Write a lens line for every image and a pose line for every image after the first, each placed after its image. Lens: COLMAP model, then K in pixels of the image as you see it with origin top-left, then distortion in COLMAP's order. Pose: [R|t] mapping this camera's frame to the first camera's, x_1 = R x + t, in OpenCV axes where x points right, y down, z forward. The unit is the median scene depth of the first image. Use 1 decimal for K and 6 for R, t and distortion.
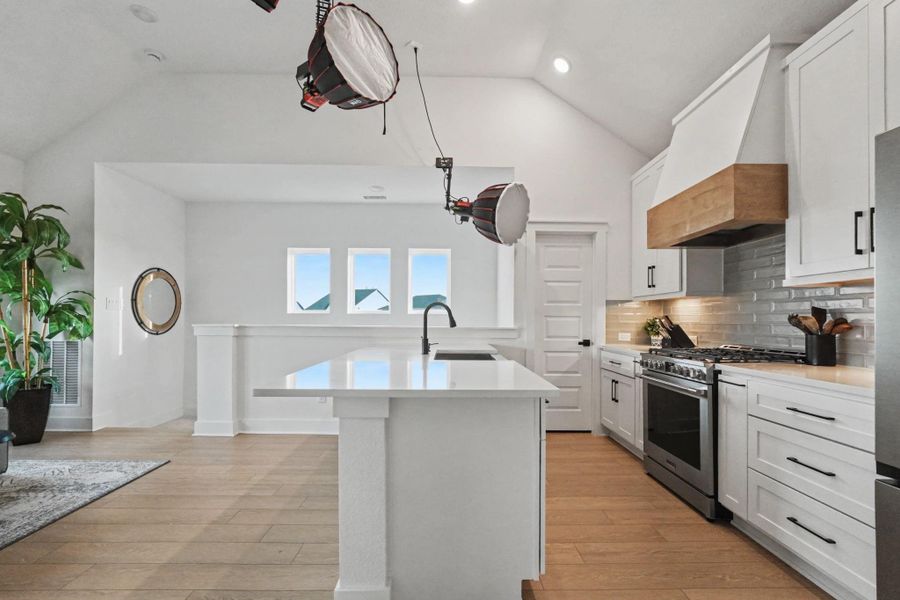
lens RADIAL K [[398.5, 0, 449.9], [0, 398.5, 317.1], [0, 0, 1]] dist [-0.013962, 0.001247]
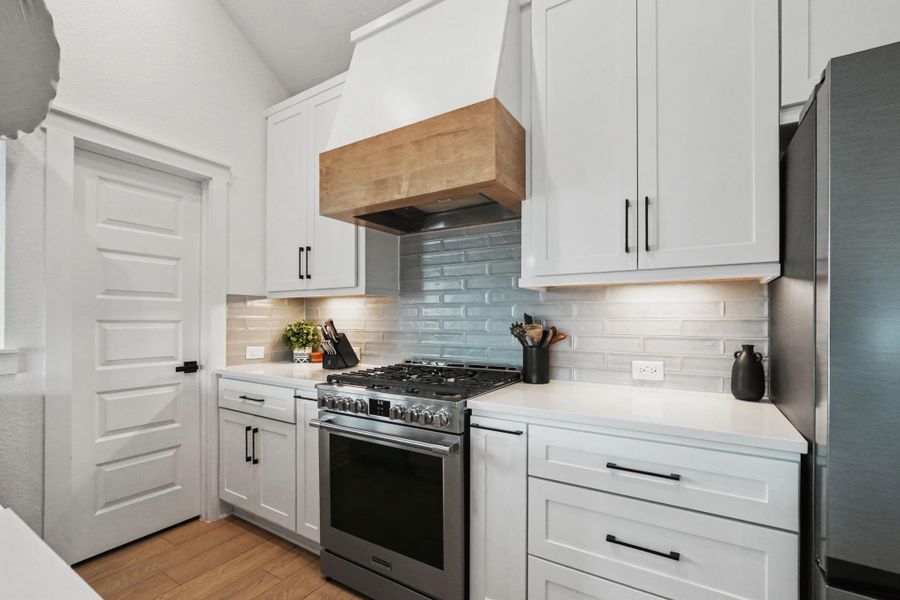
lens RADIAL K [[398.5, 0, 453.2], [0, 398.5, 320.1], [0, 0, 1]] dist [-0.013962, 0.001247]
pose [[0.531870, -0.005242, 0.846810, 0.076471], [-0.005743, 0.999936, 0.009797, -0.013442], [-0.846806, -0.010073, 0.531806, 0.469591]]
